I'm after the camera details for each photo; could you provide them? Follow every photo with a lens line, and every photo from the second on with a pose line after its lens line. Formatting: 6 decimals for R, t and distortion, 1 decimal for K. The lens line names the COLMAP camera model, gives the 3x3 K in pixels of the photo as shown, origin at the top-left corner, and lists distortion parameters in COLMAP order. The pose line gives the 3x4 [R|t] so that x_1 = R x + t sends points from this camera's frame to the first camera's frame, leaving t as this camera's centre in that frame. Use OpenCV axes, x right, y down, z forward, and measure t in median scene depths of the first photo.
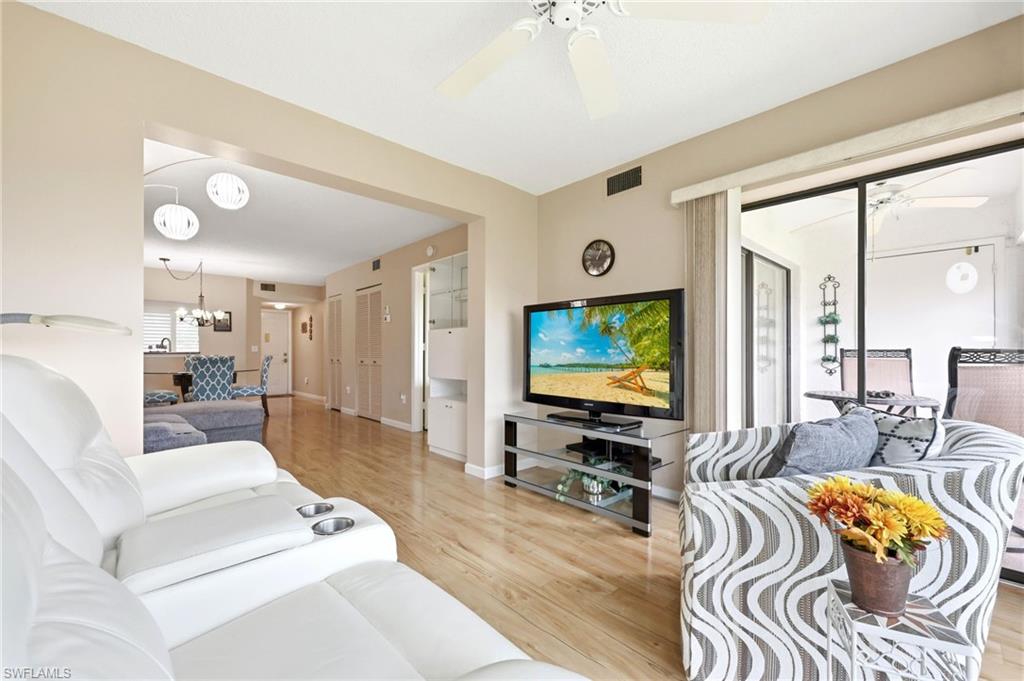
lens RADIAL K [[414.8, 0, 512.2], [0, 414.8, 350.5], [0, 0, 1]] dist [0.002214, -0.000253]
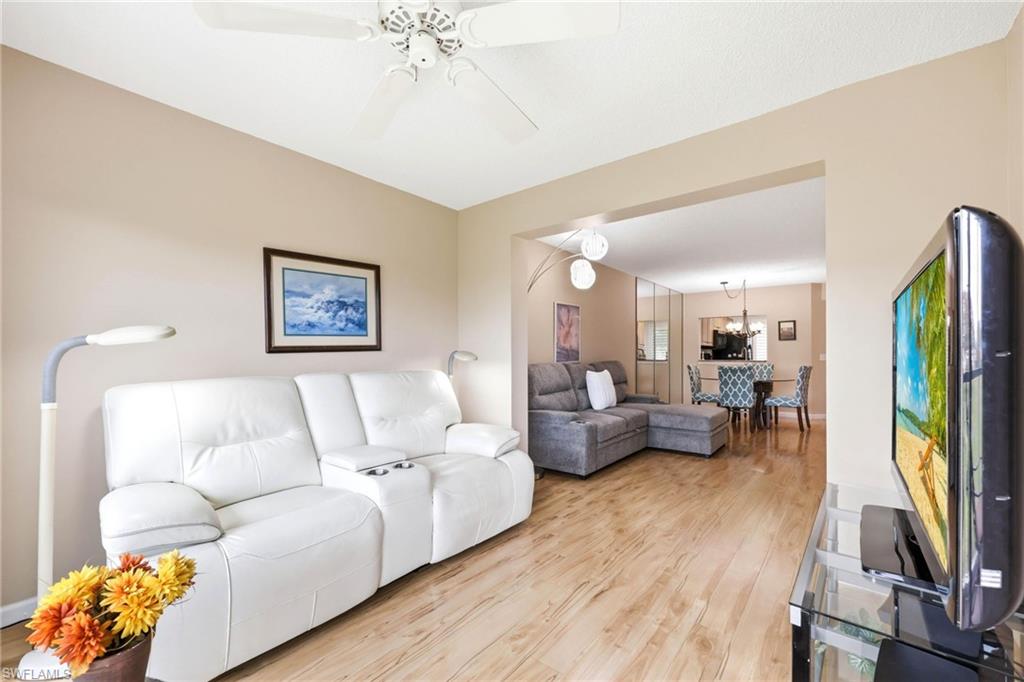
lens RADIAL K [[414.8, 0, 512.4], [0, 414.8, 350.5], [0, 0, 1]] dist [0.002214, -0.000253]
pose [[0.140732, -0.006332, -0.990028, 0.215334], [0.000736, 0.999980, -0.006291, -0.014998], [0.990048, 0.000156, 0.140733, 0.194131]]
